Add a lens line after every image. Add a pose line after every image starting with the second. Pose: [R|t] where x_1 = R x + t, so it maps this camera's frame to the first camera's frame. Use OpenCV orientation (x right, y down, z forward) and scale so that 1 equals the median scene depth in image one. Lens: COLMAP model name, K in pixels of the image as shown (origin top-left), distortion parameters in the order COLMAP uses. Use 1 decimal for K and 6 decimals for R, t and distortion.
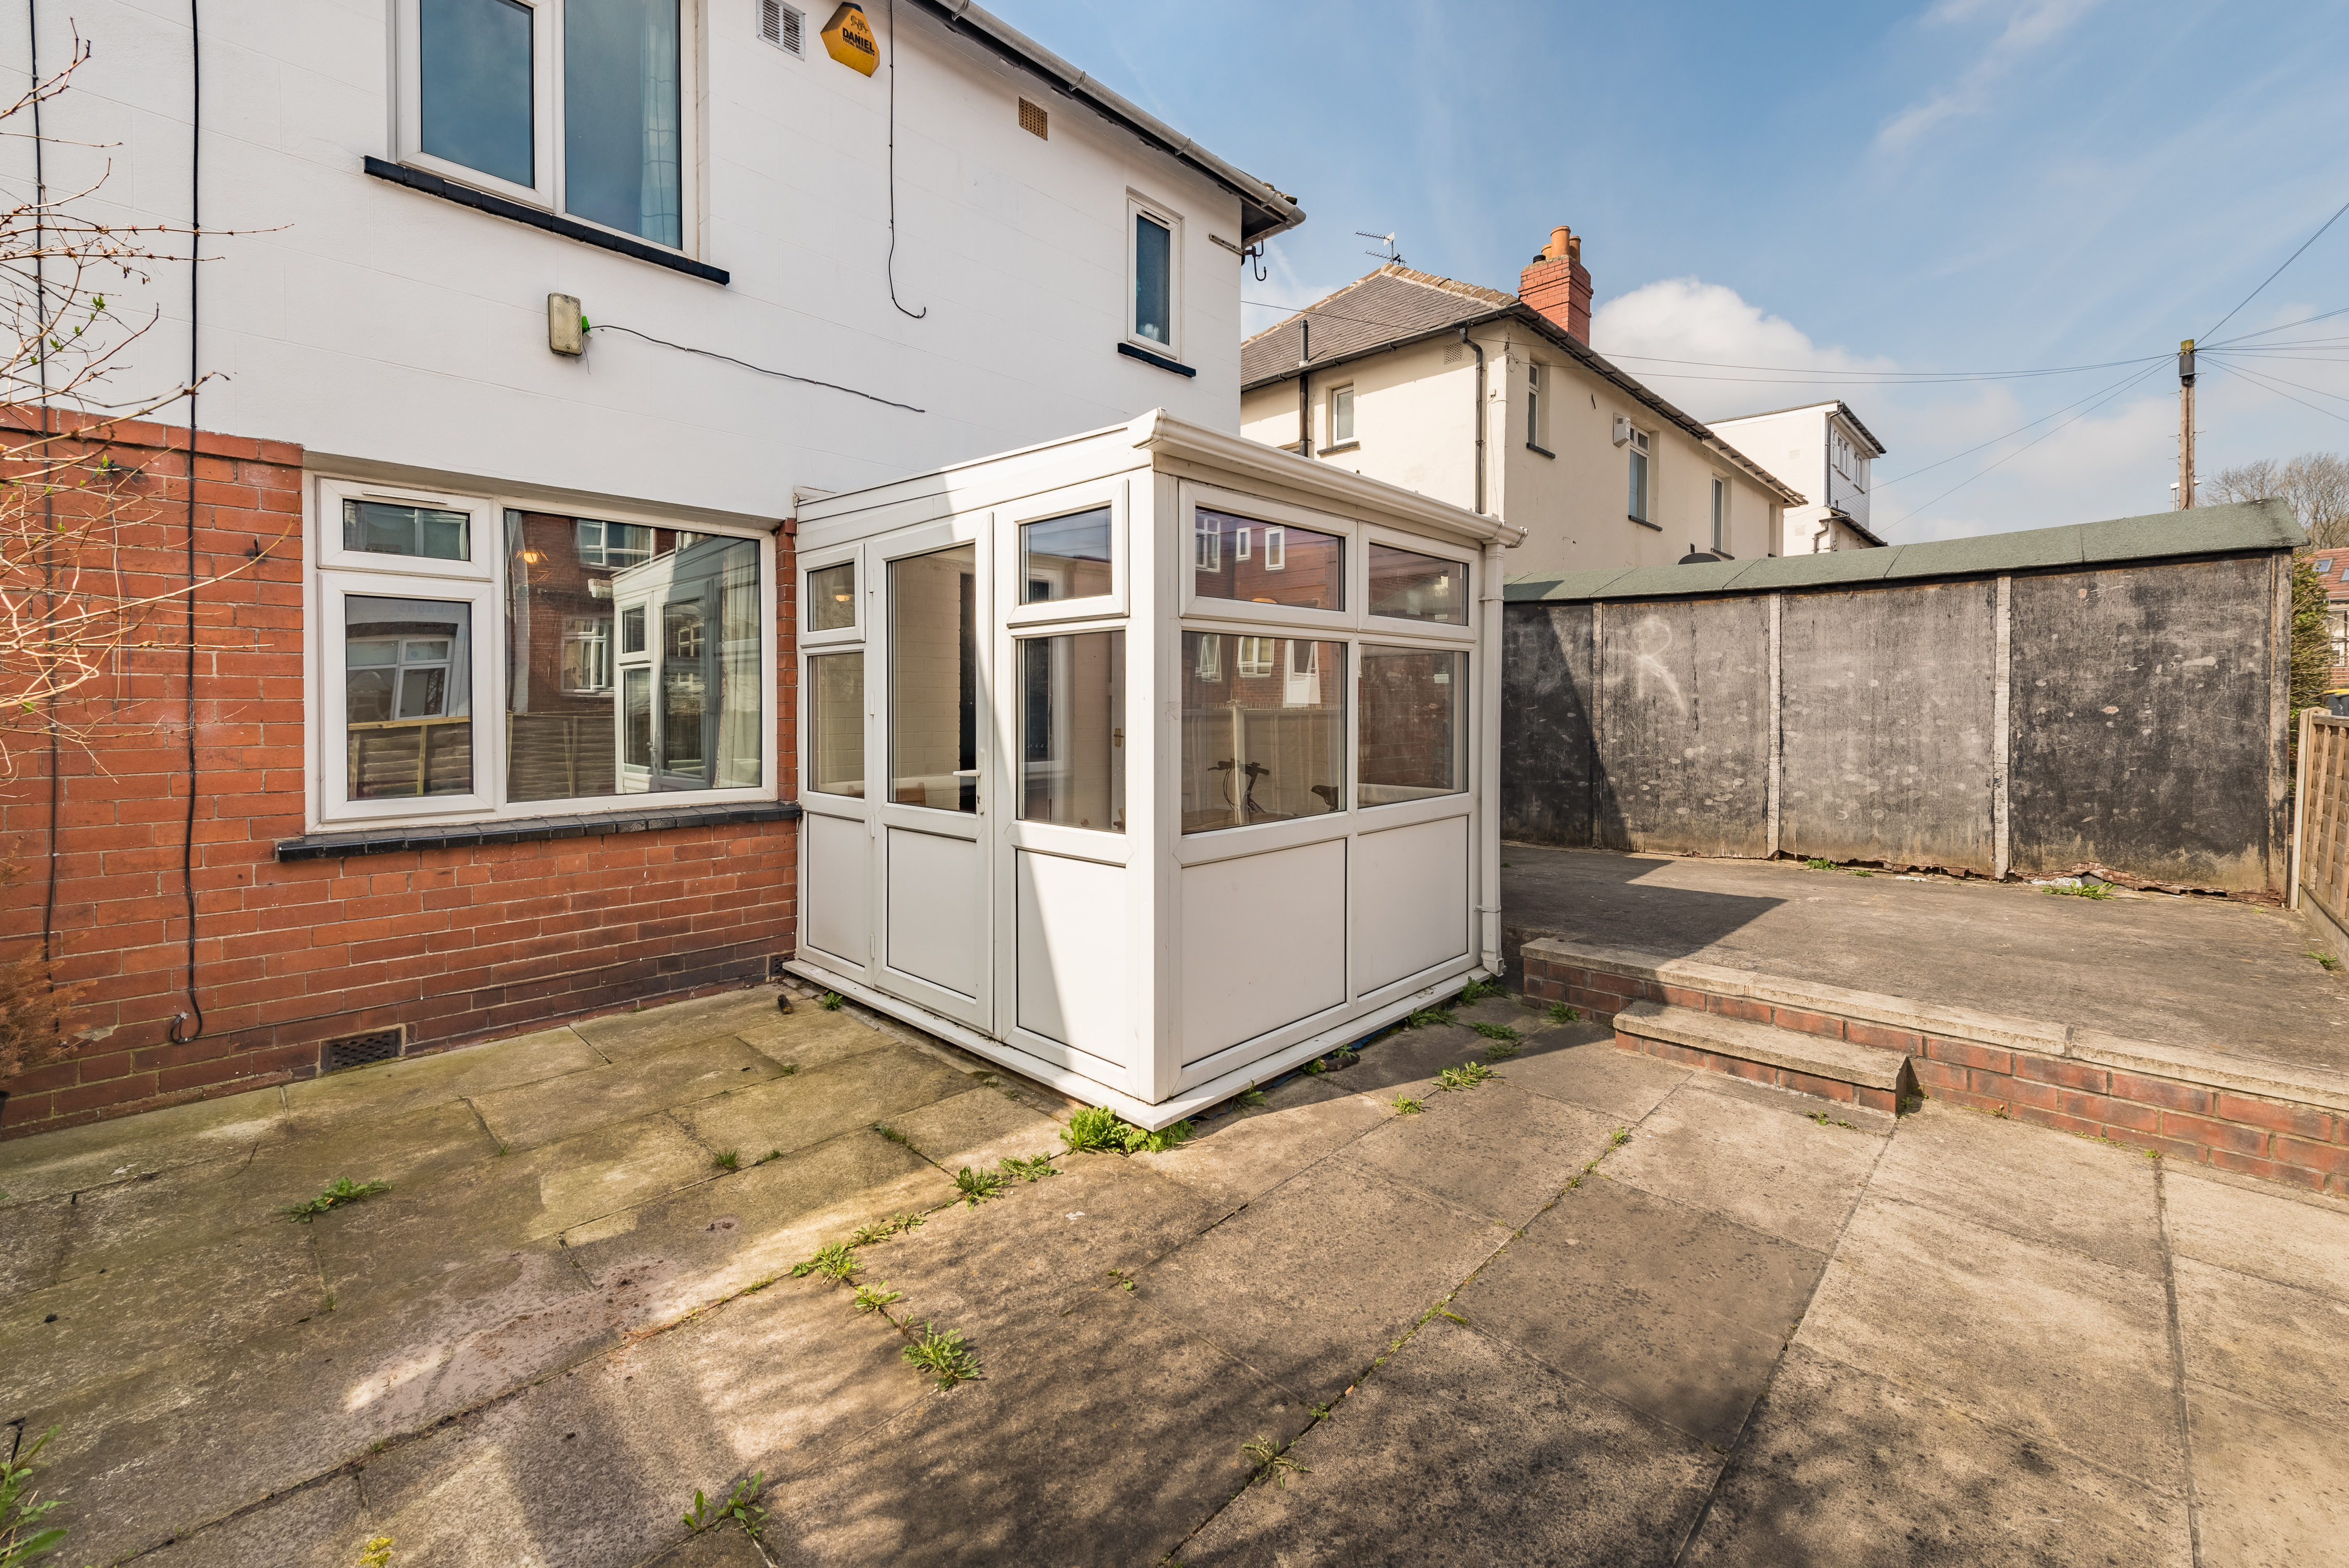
lens RADIAL K [[945.9, 0, 1187.6], [0, 945.9, 726.3], [0, 0, 1]] dist [0.003838, -0.000044]
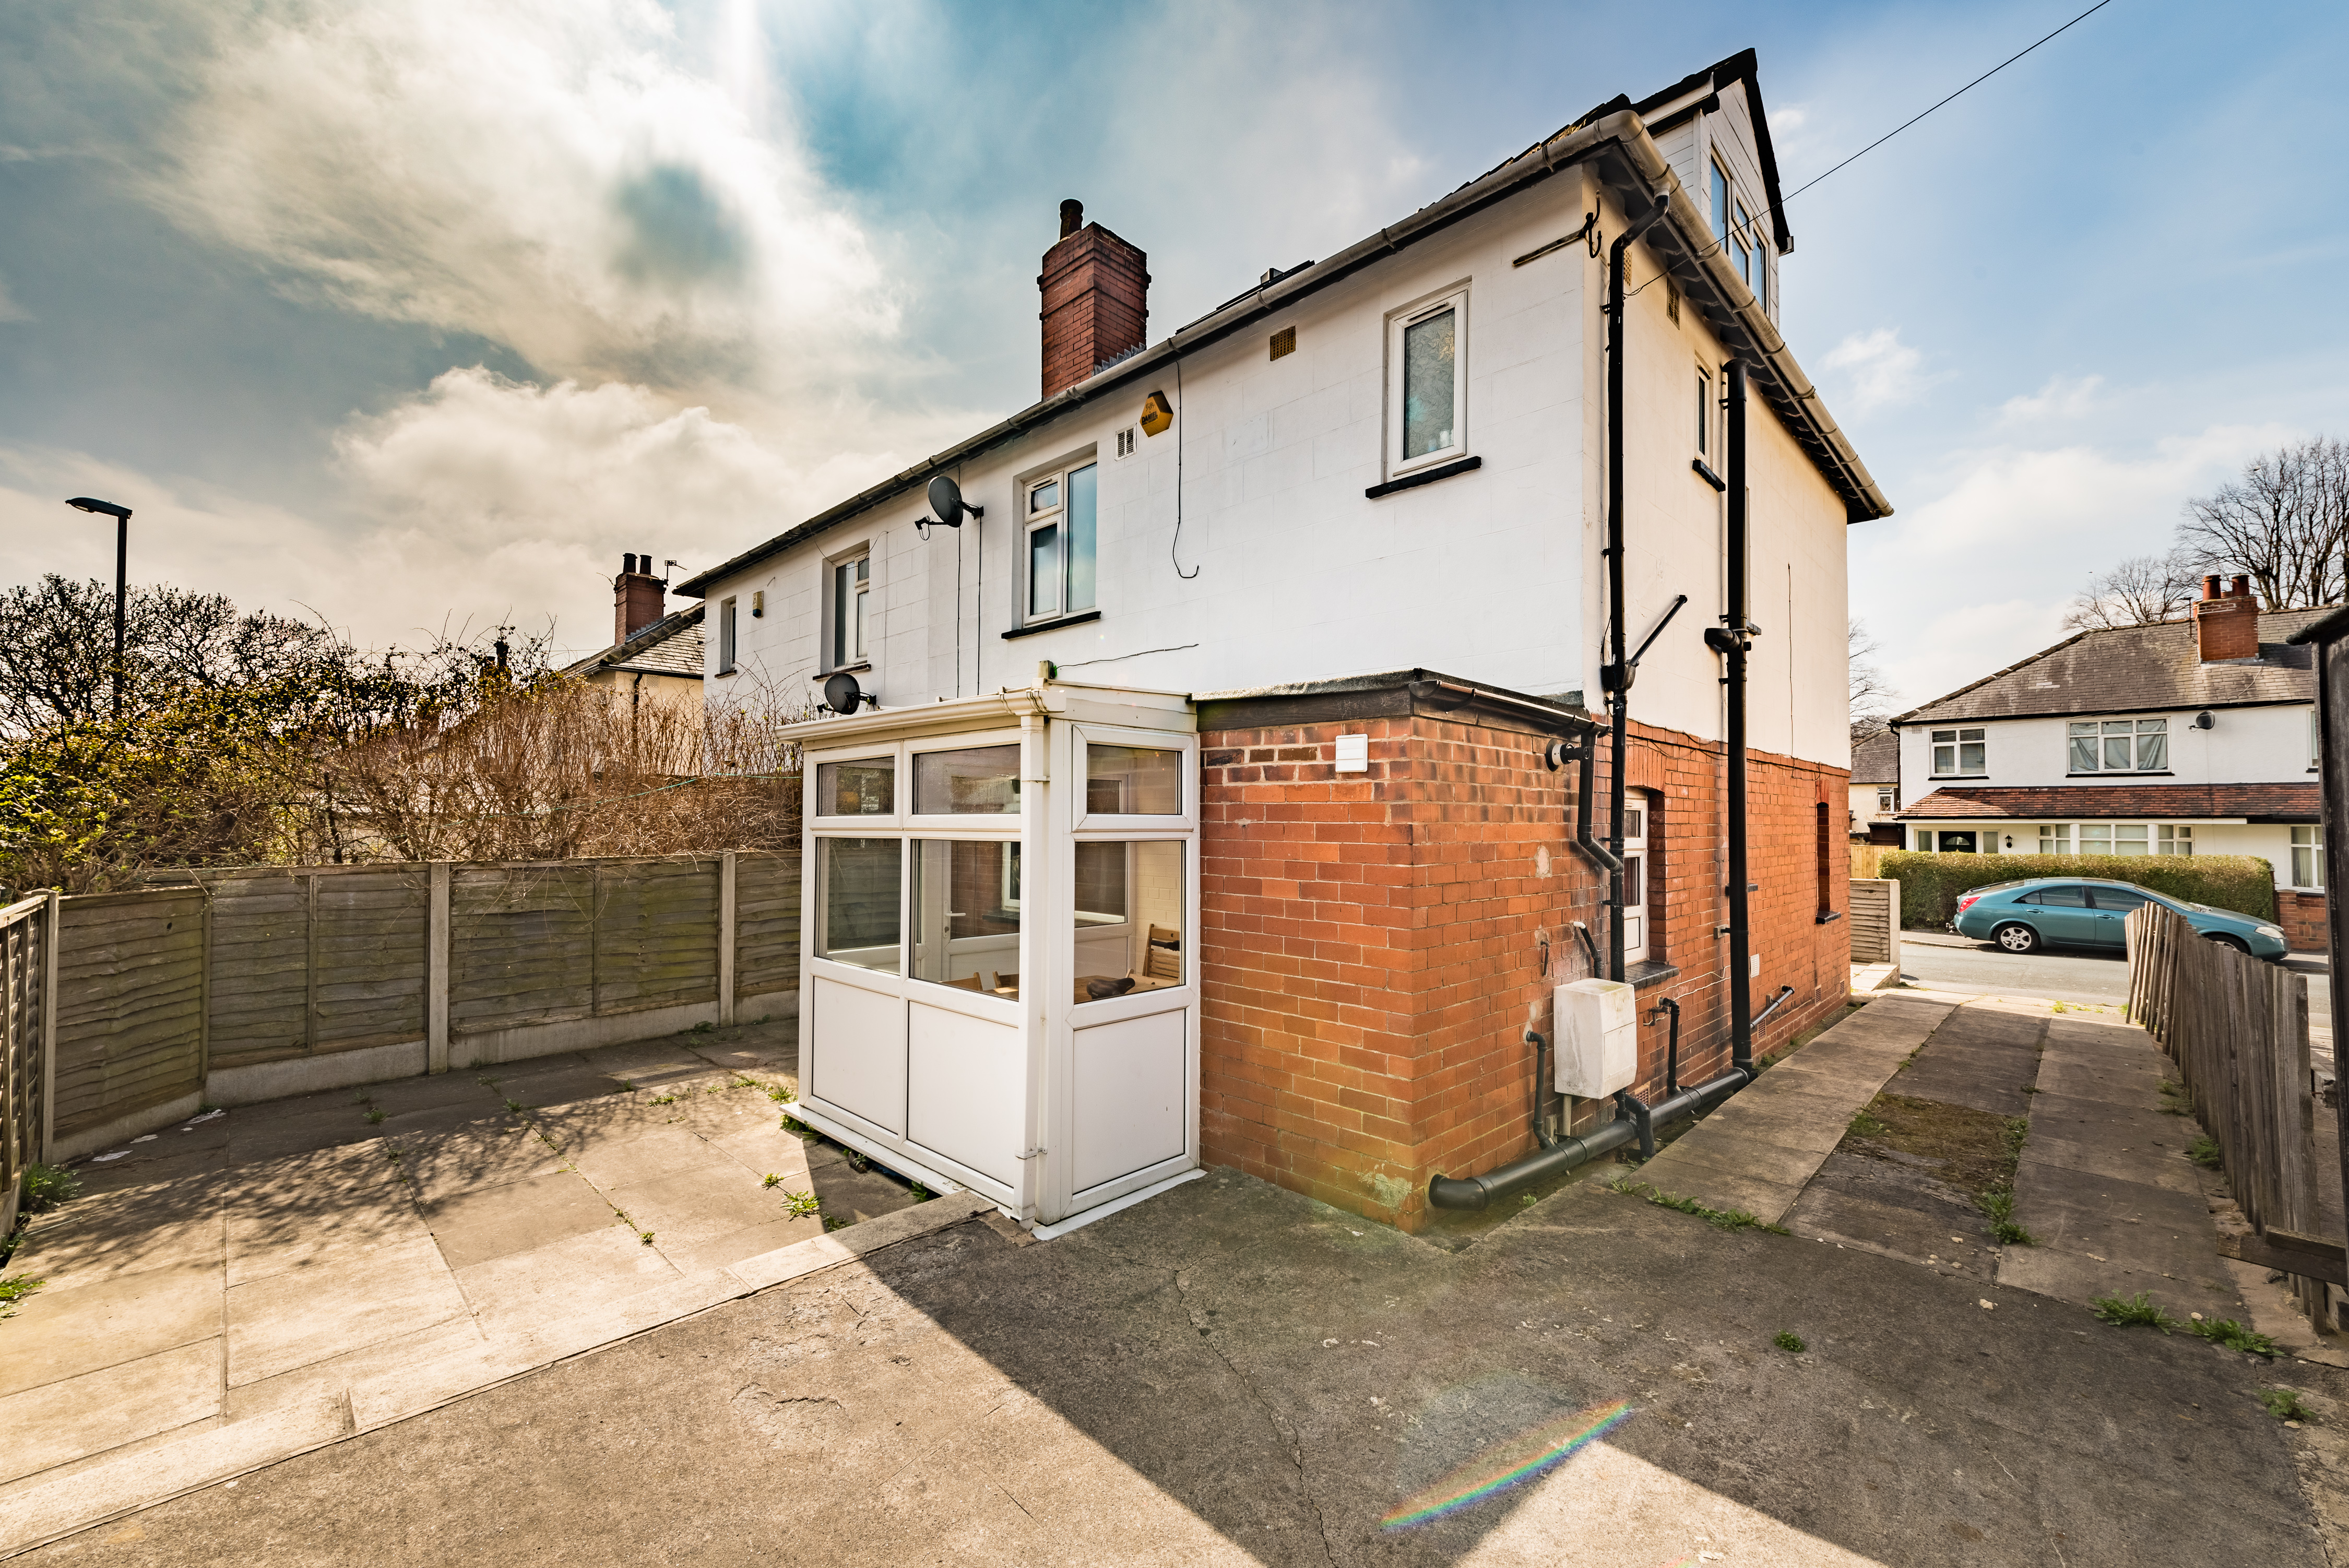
lens RADIAL K [[945.9, 0, 1175.8], [0, 945.9, 785.7], [0, 0, 1]] dist [0.003838, -0.000044]
pose [[-0.022002, -0.037781, -0.999044, 1.996186], [-0.028445, 0.998905, -0.037149, -0.174178], [0.999353, 0.027600, -0.023053, 1.973112]]
